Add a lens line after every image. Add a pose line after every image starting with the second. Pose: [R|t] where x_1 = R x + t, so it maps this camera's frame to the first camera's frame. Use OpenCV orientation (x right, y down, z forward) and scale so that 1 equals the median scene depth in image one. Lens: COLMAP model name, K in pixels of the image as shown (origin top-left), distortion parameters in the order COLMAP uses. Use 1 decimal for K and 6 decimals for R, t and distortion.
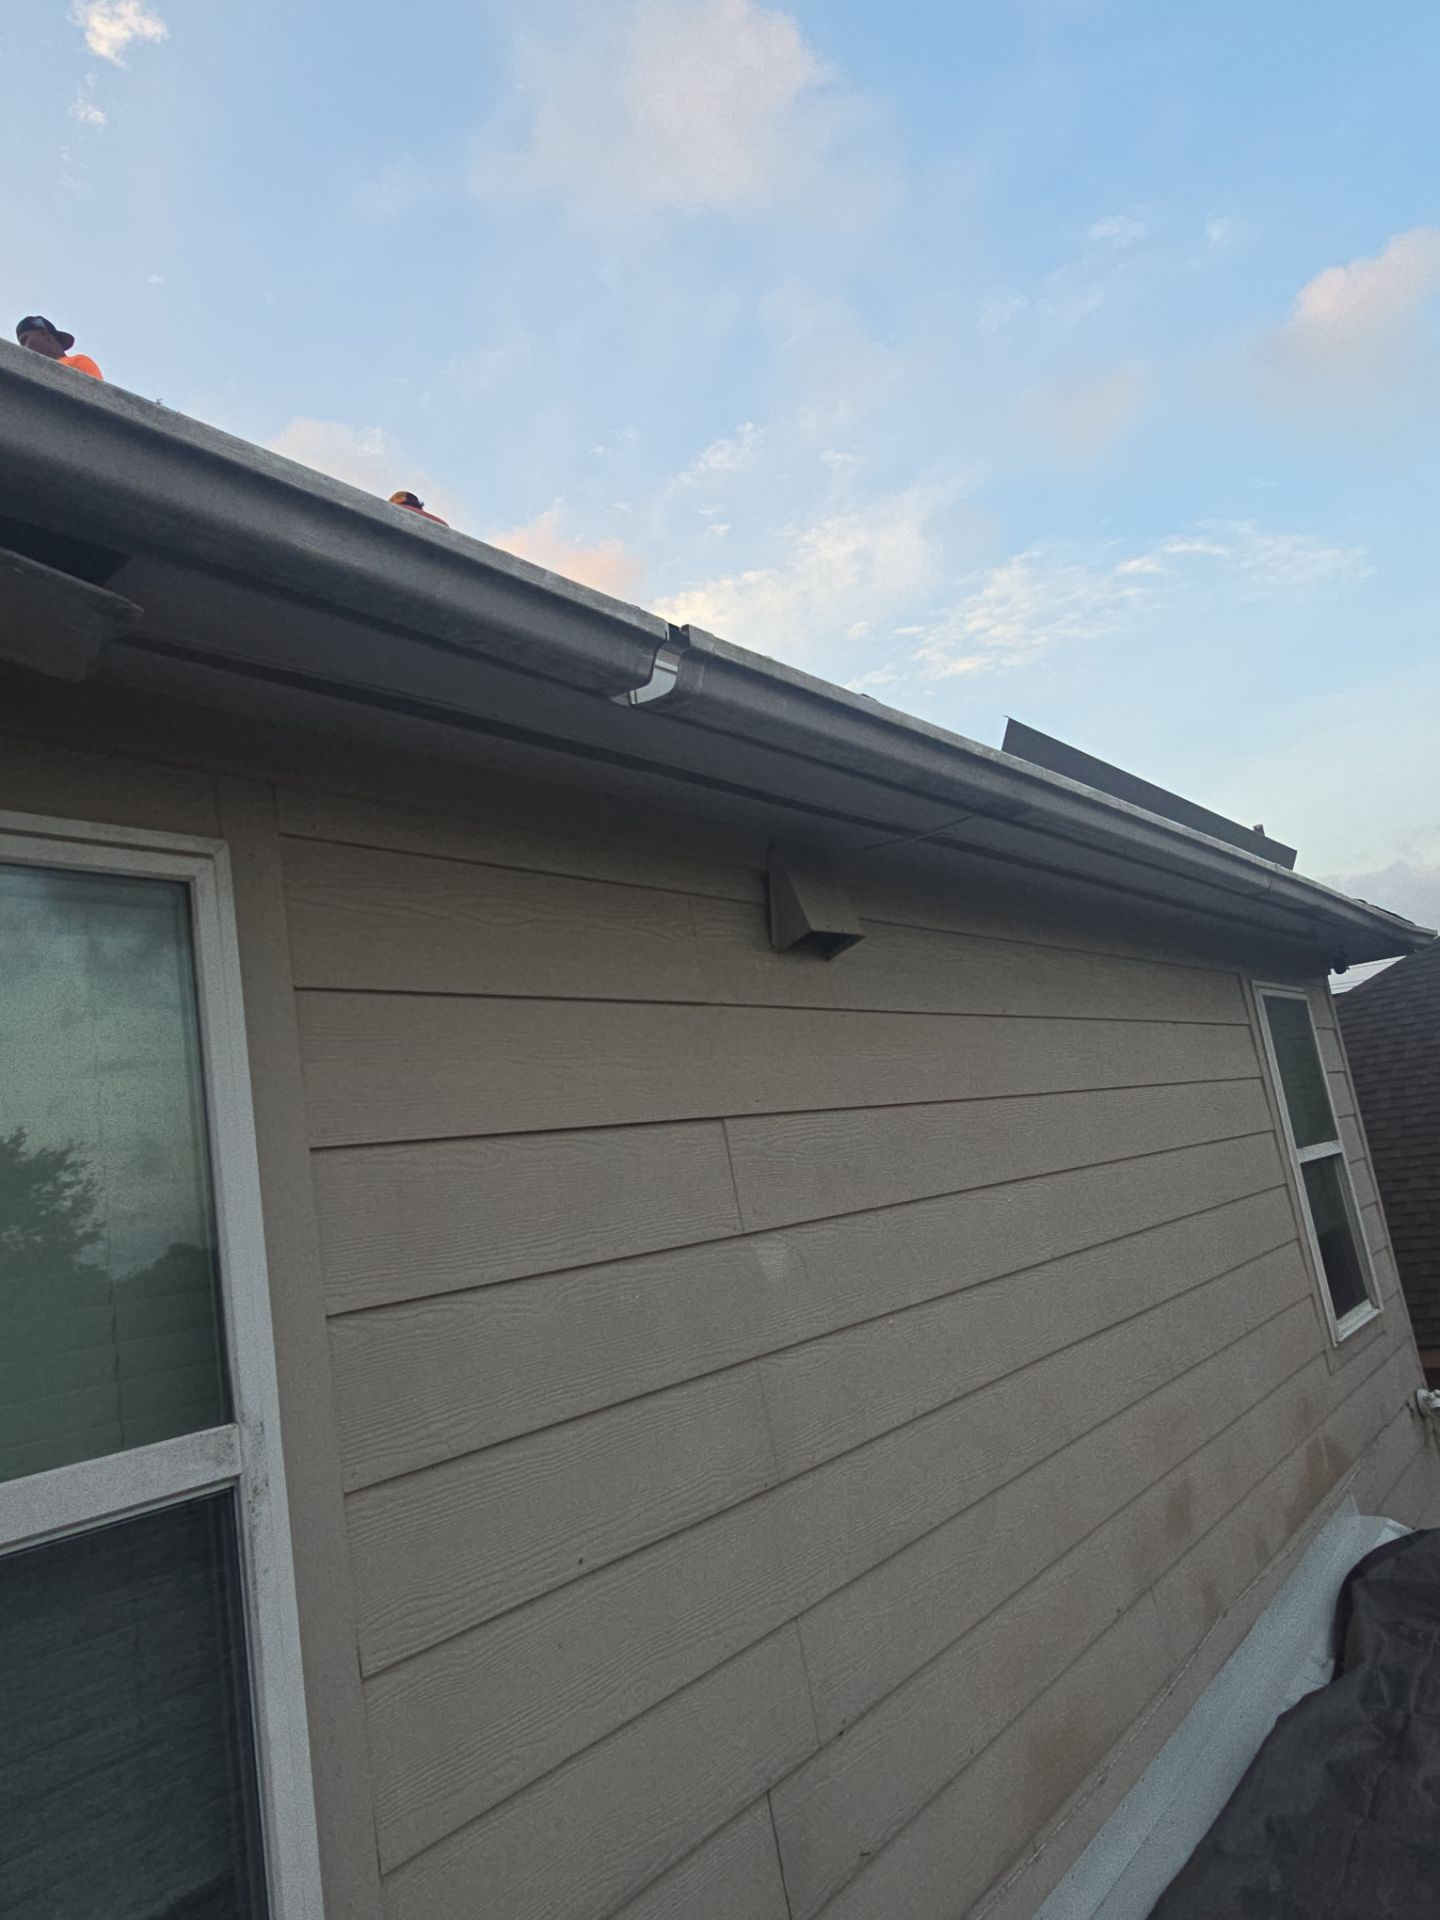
lens RADIAL K [[1290.8, 0, 719.3], [0, 1290.8, 981.6], [0, 0, 1]] dist [0.001544, 0.003864]
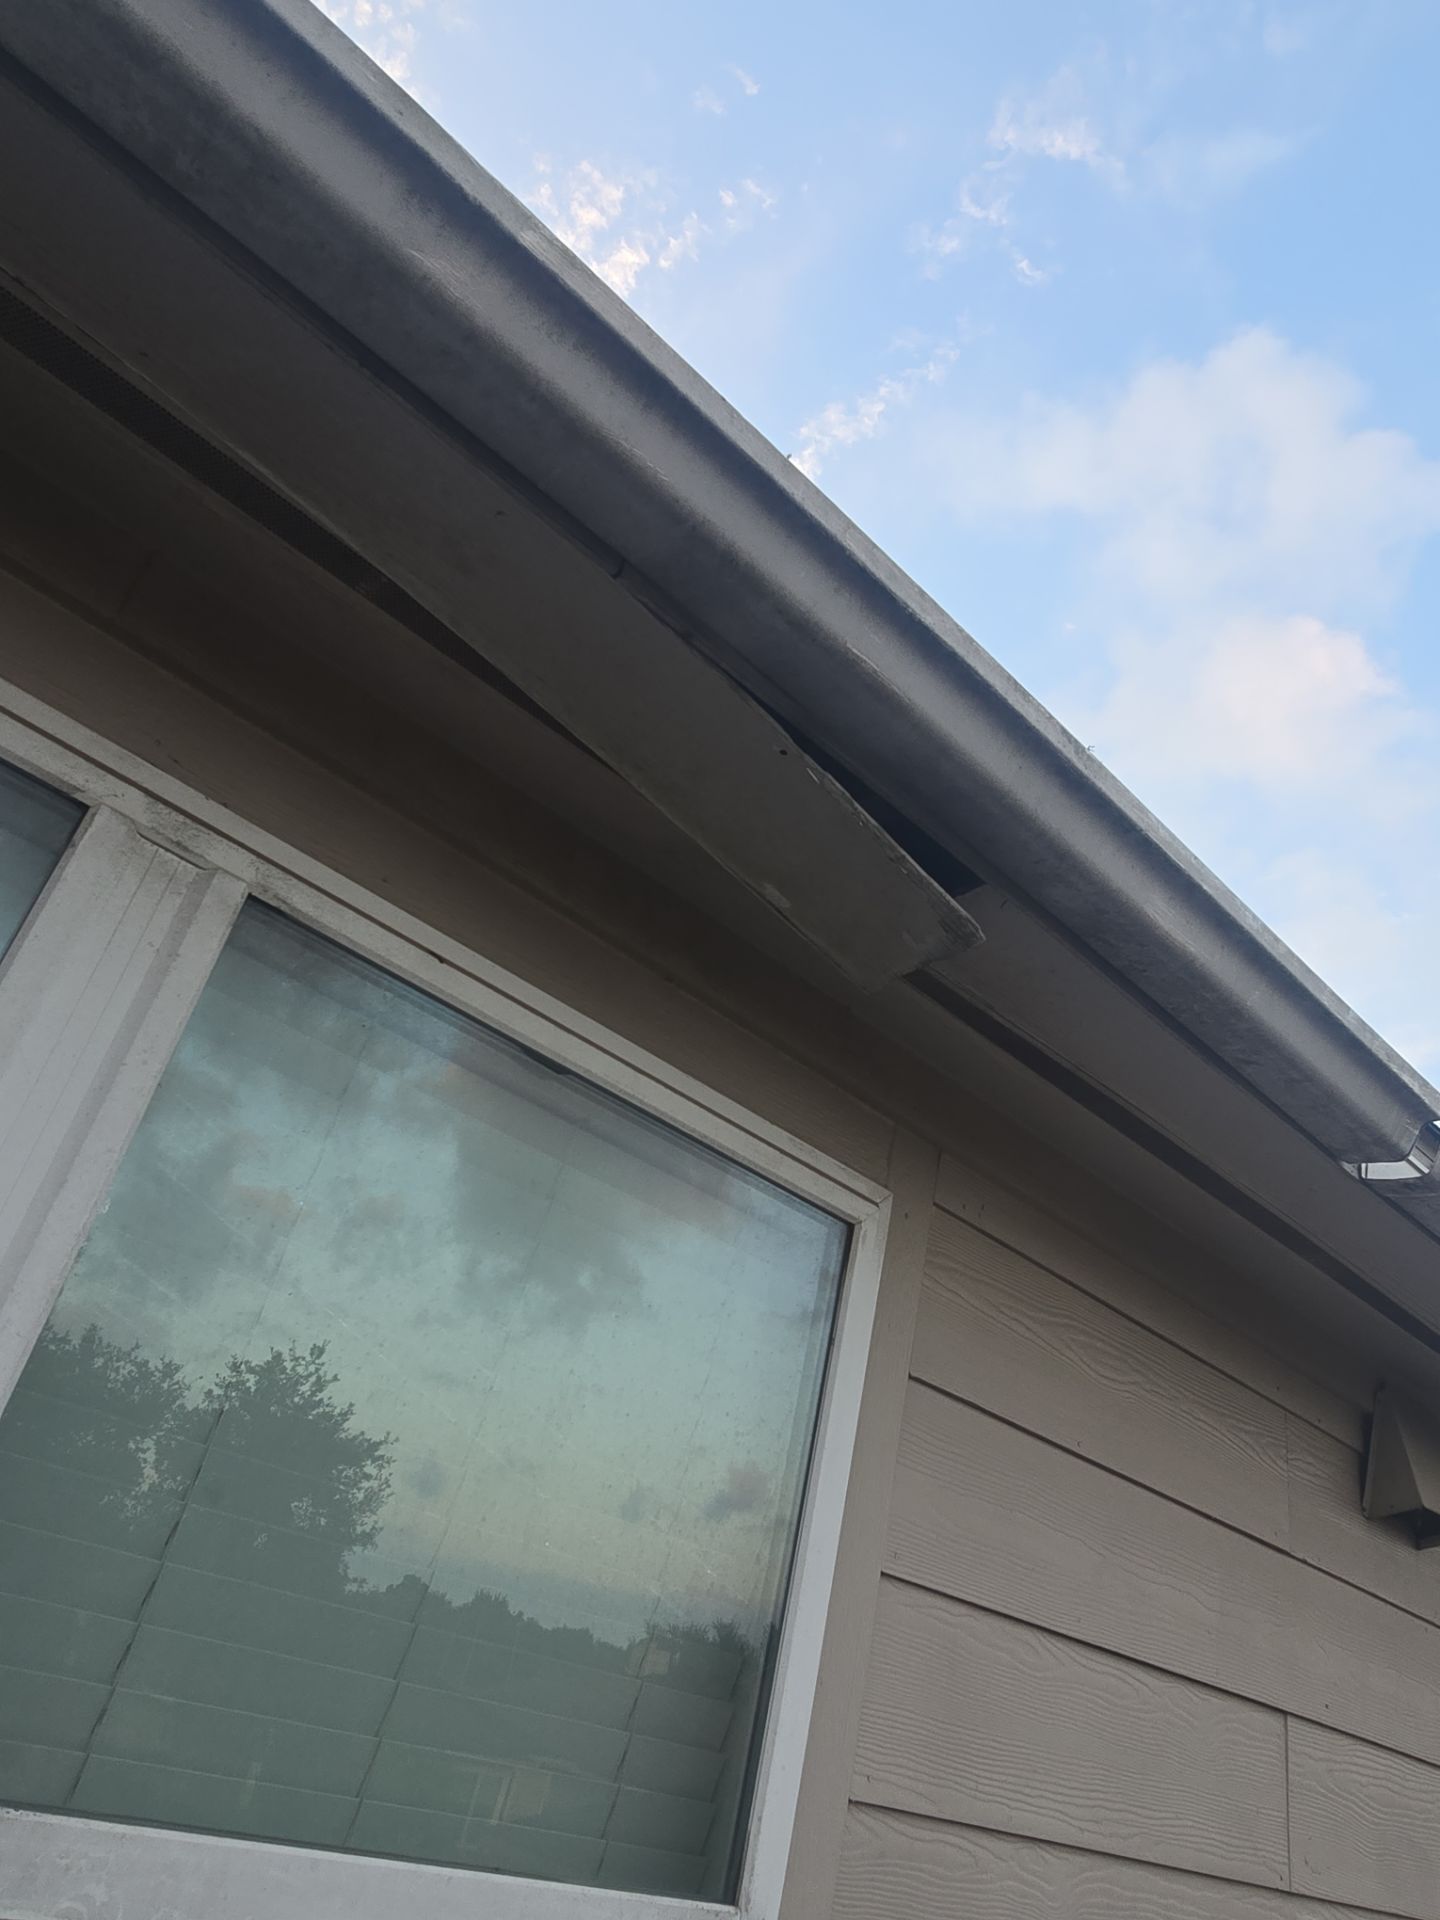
lens RADIAL K [[1290.8, 0, 719.3], [0, 1290.8, 981.6], [0, 0, 1]] dist [0.001544, 0.003864]
pose [[0.921414, 0.233692, -0.310458, -0.217022], [-0.324614, 0.902075, -0.284406, 0.050540], [0.213593, 0.362835, 0.907044, 0.071470]]
